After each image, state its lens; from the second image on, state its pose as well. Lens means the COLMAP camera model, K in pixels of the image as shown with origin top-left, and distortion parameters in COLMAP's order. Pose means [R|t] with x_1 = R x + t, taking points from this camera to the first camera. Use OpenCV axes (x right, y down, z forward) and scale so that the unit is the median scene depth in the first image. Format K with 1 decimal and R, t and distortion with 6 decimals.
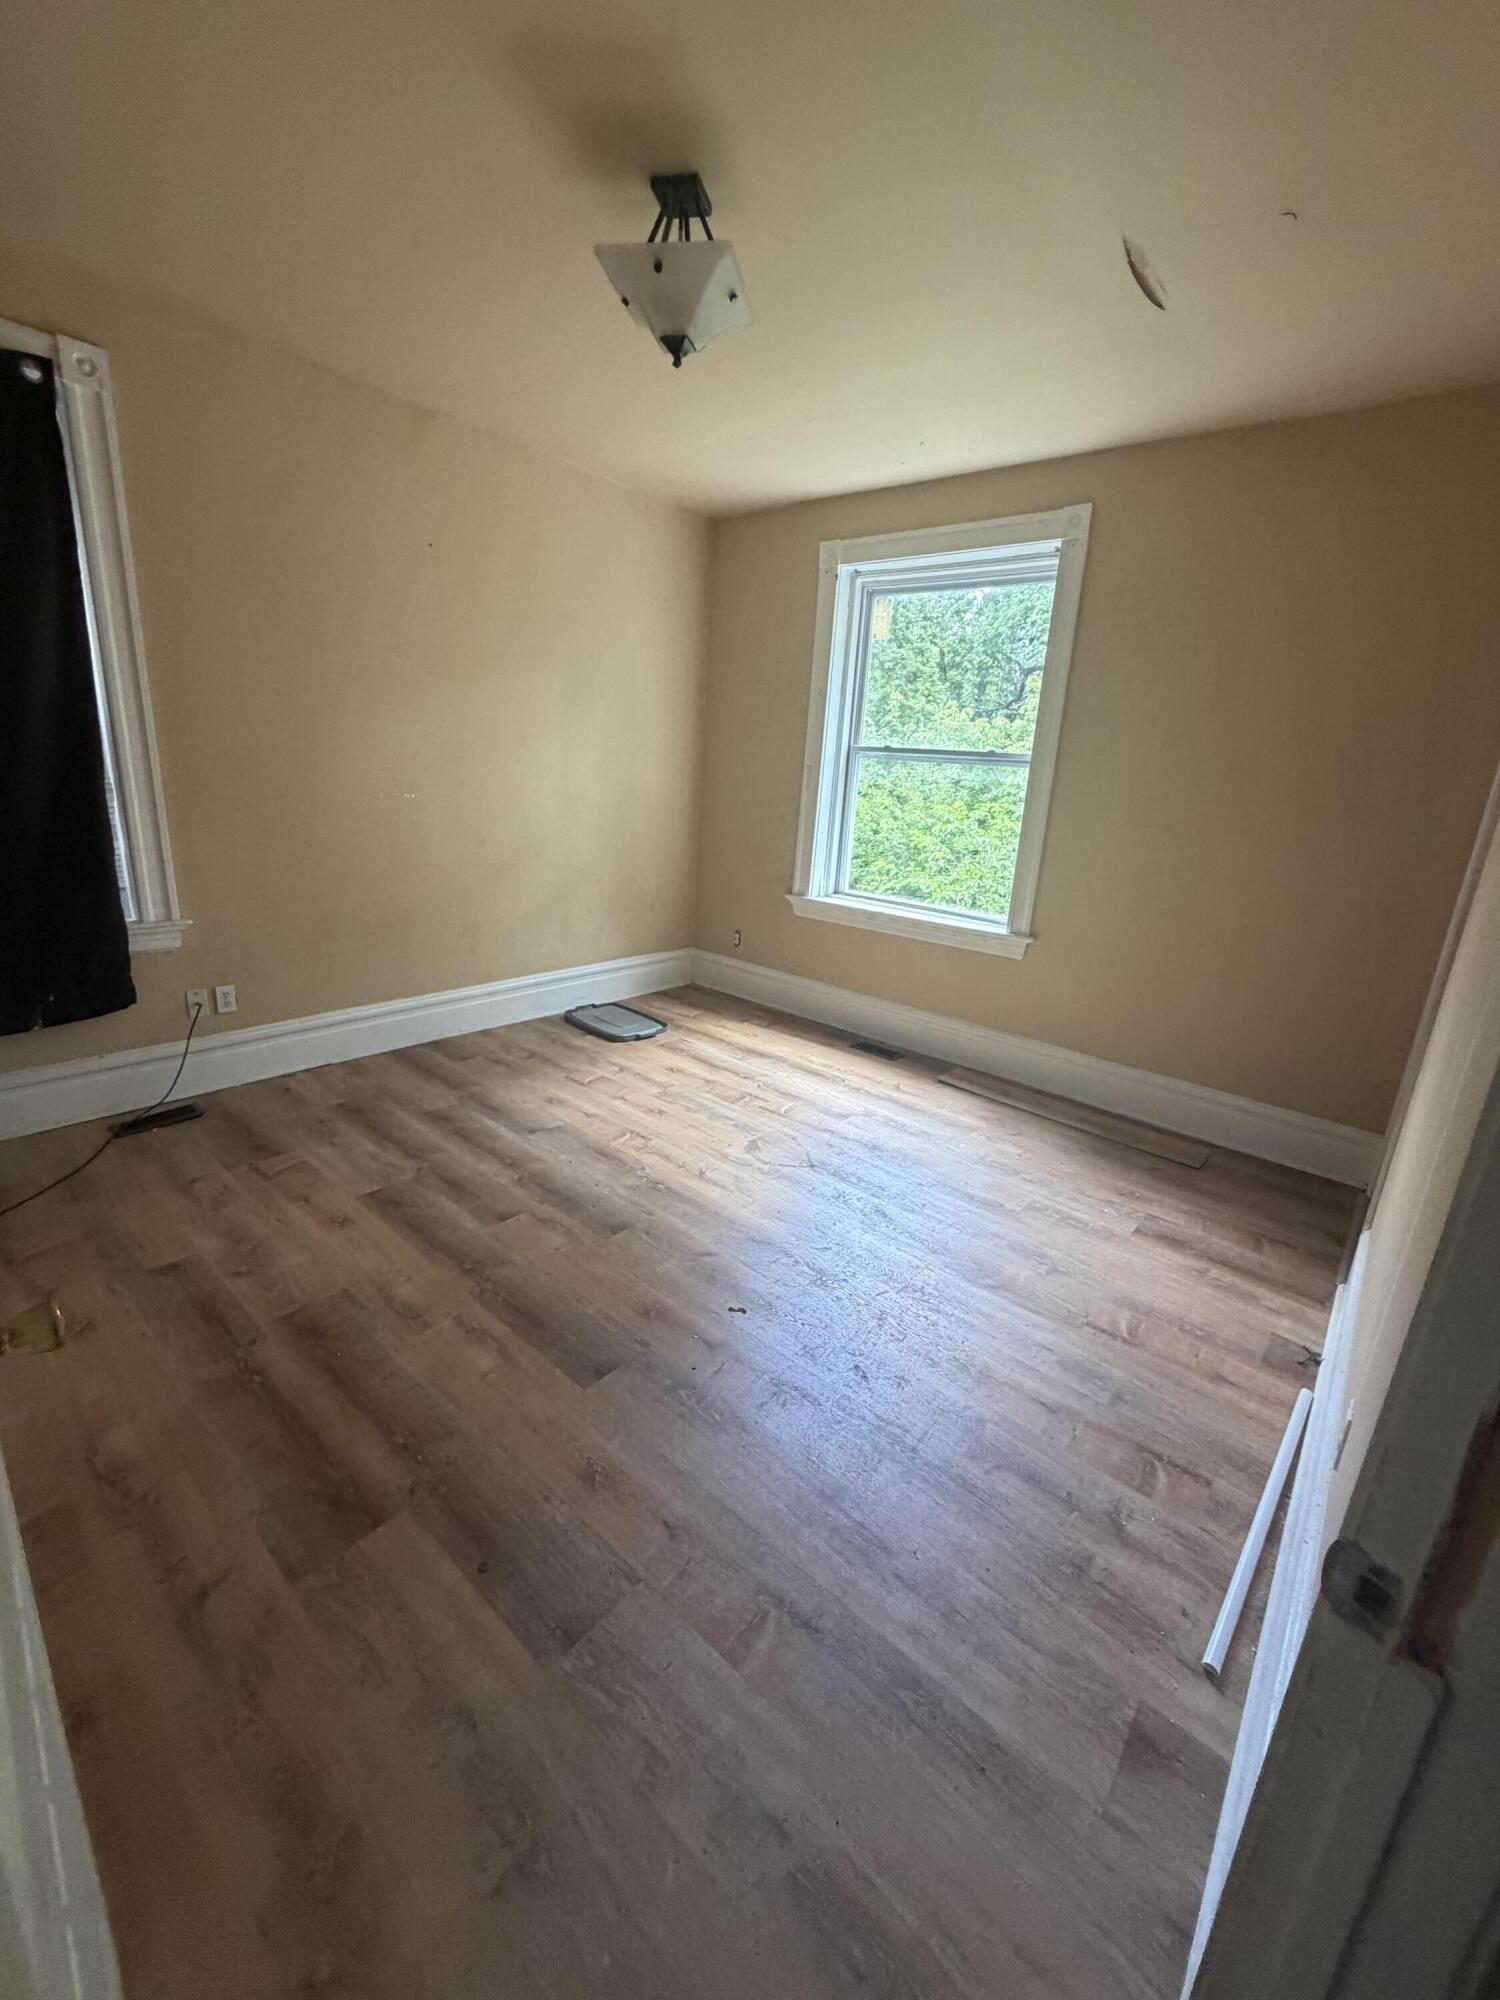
lens RADIAL K [[852.0, 0, 750.0], [0, 852.0, 1000.0], [0, 0, 1]] dist [0.000906, 0.000209]
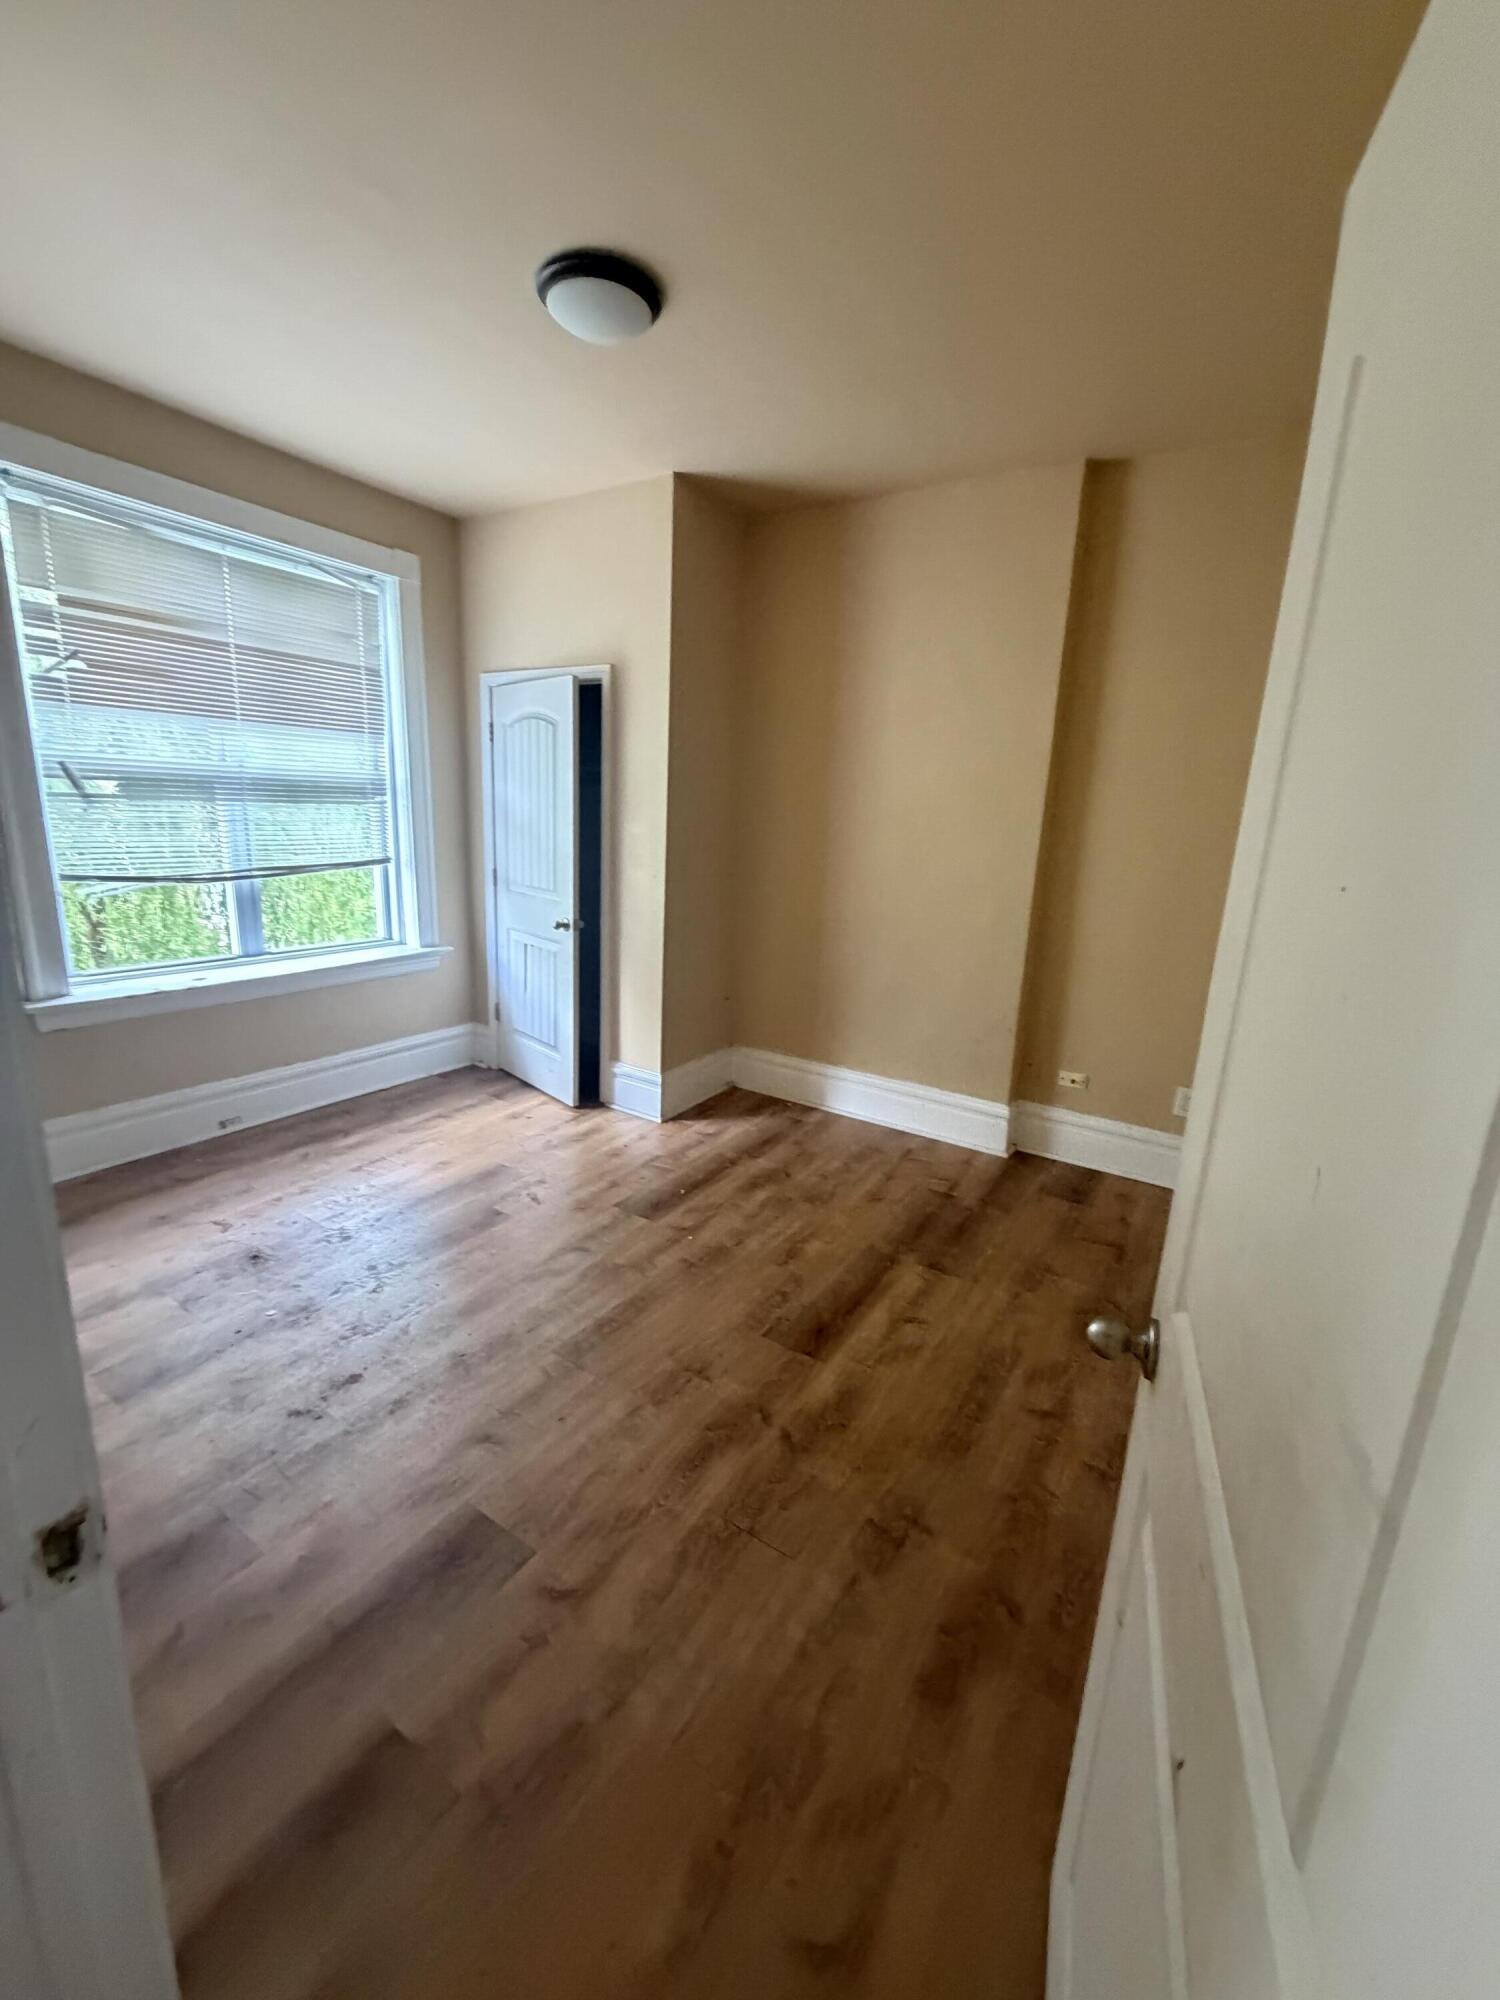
lens RADIAL K [[799.2, 0, 750.0], [0, 799.2, 1000.0], [0, 0, 1]] dist [-0.000536, -0.000049]
pose [[-0.139325, -0.284996, 0.948349, -1.206999], [0.237370, 0.920157, 0.311396, -0.368554], [-0.961376, 0.268495, -0.060552, 0.997608]]
